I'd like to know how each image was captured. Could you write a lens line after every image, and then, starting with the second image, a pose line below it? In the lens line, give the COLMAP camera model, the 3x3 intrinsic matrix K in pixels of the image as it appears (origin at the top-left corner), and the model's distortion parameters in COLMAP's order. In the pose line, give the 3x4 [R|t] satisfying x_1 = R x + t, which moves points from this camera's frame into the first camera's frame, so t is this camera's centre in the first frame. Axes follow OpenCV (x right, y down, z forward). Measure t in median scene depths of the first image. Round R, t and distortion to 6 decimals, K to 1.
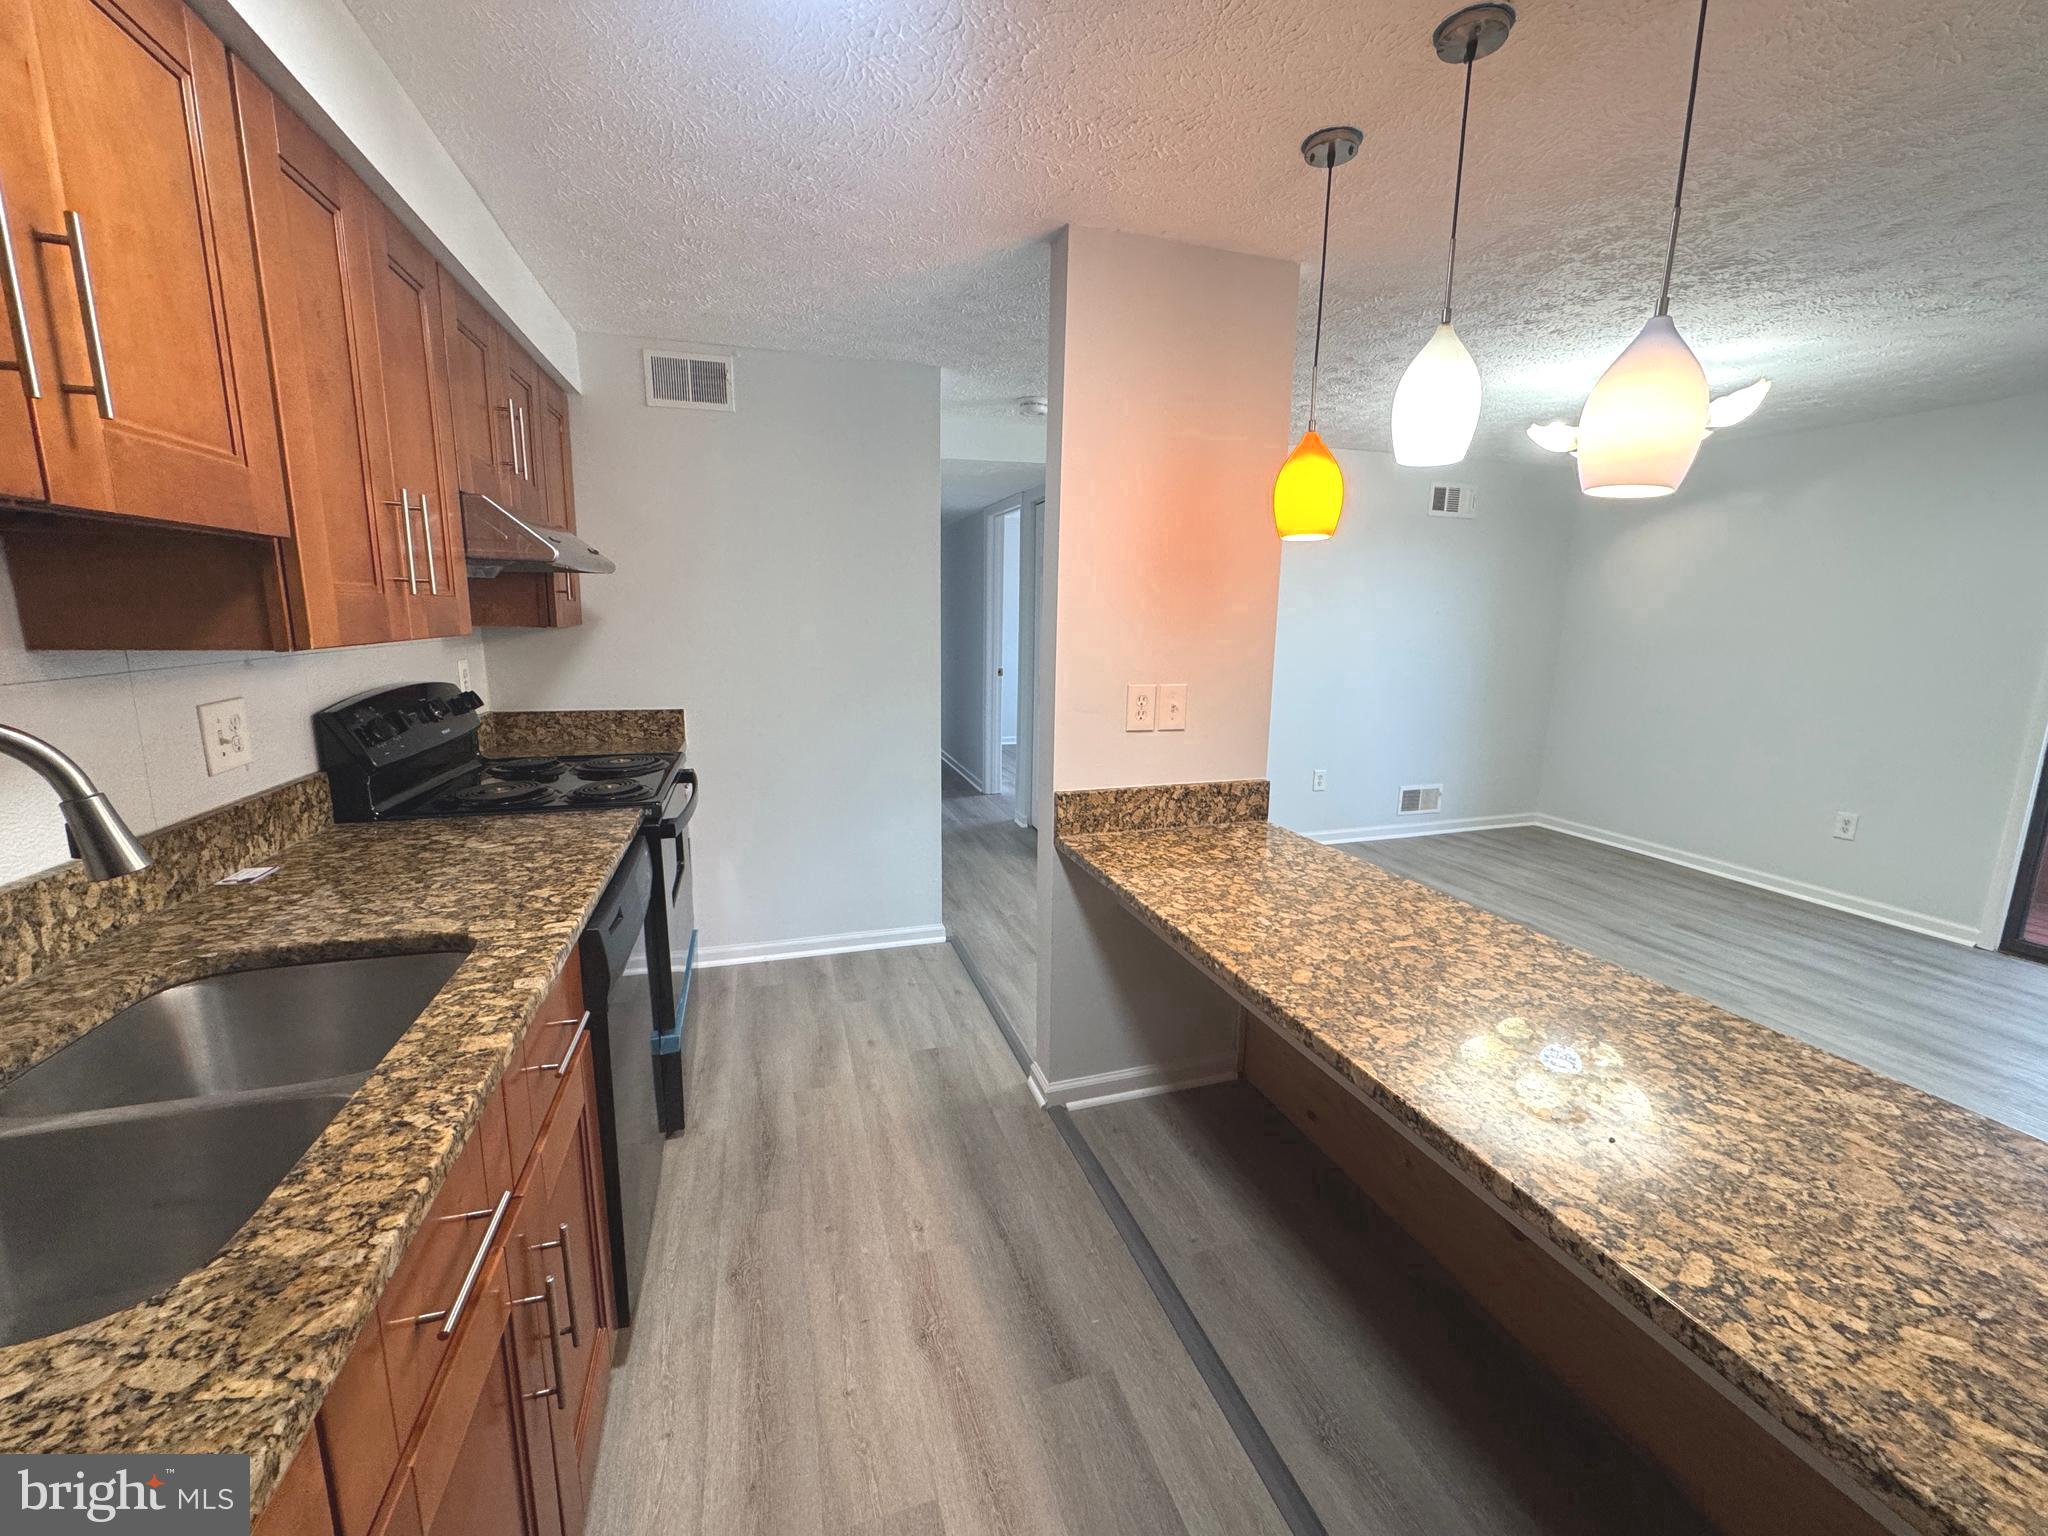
lens RADIAL K [[820.3, 0, 1024.0], [0, 820.3, 768.0], [0, 0, 1]] dist [-0.003133, 0.000113]
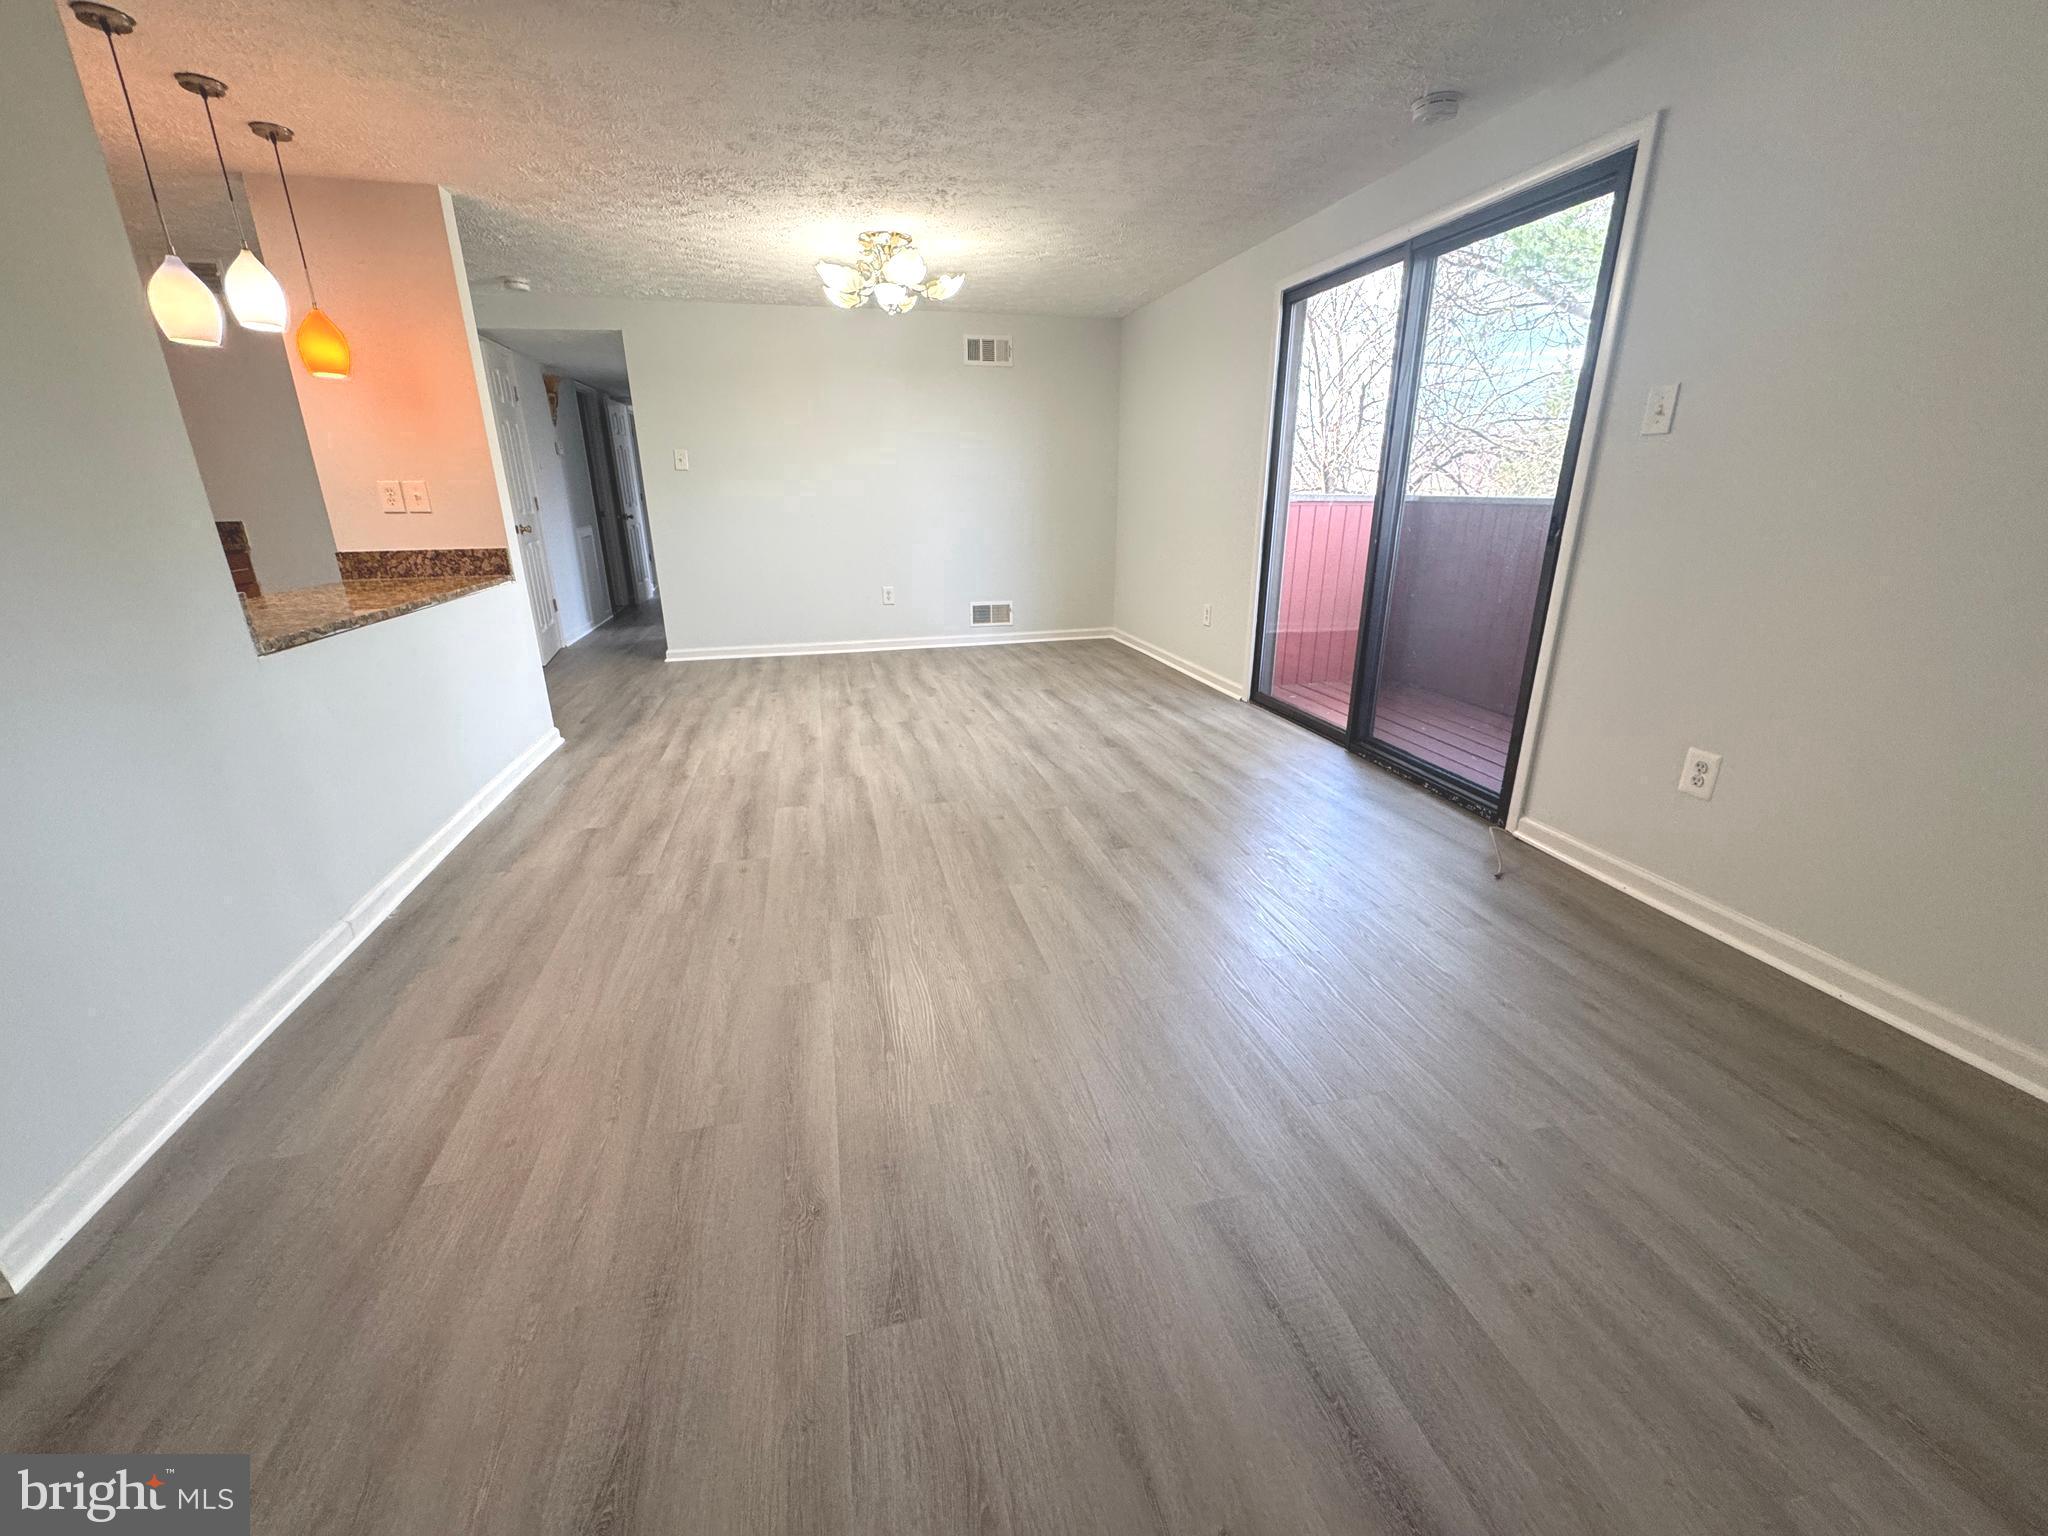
lens RADIAL K [[820.3, 0, 1024.0], [0, 820.3, 768.0], [0, 0, 1]] dist [-0.003133, 0.000113]
pose [[0.997755, 0.002729, -0.066912, 2.116216], [0.006552, 0.990396, 0.138106, 0.336107], [0.066647, -0.138235, 0.988155, -0.772179]]
